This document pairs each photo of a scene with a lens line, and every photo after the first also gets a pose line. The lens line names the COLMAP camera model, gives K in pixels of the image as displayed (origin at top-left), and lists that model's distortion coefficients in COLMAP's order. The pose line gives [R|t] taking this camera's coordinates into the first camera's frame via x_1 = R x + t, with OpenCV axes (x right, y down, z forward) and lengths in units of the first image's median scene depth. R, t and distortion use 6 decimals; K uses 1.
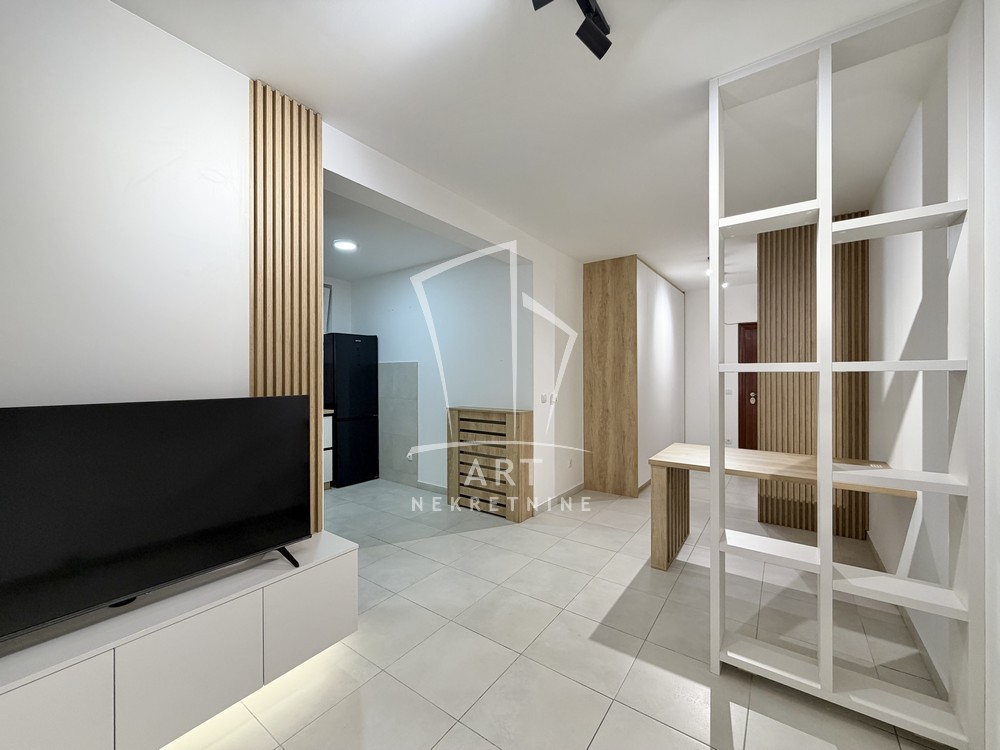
lens RADIAL K [[398.7, 0, 497.7], [0, 398.7, 378.1], [0, 0, 1]] dist [0.000231, 0.000246]
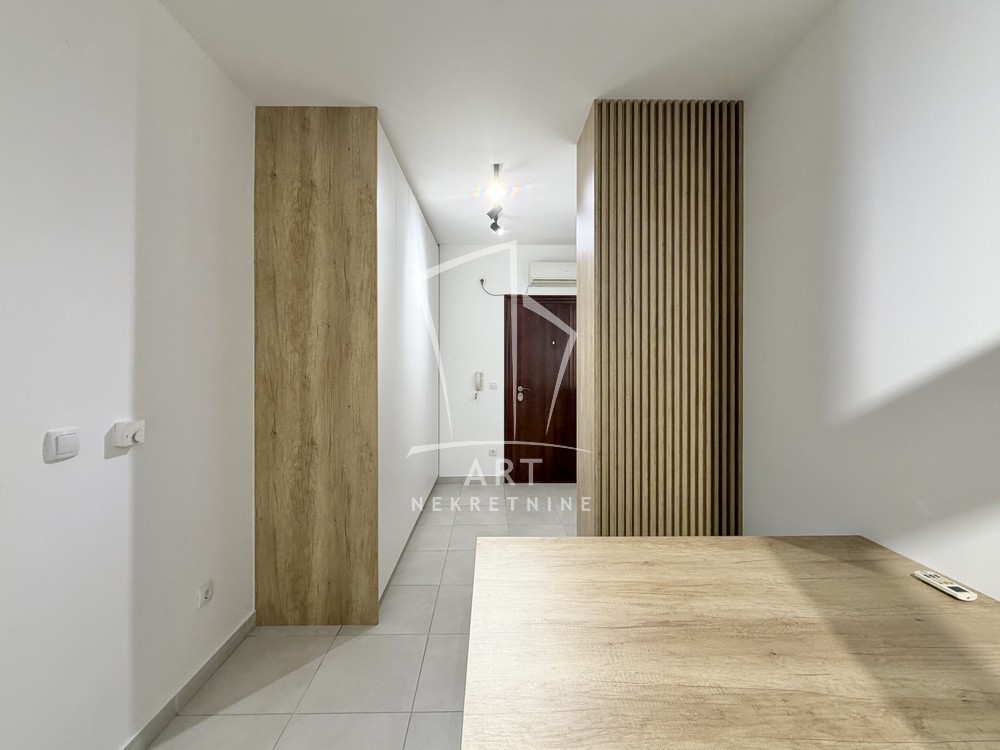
lens RADIAL K [[398.7, 0, 496.7], [0, 398.7, 366.5], [0, 0, 1]] dist [0.000231, 0.000246]
pose [[0.805476, 0.000450, 0.592629, 0.176693], [-0.003662, 0.999984, 0.004217, -0.006304], [-0.592618, -0.005566, 0.805465, 0.514922]]
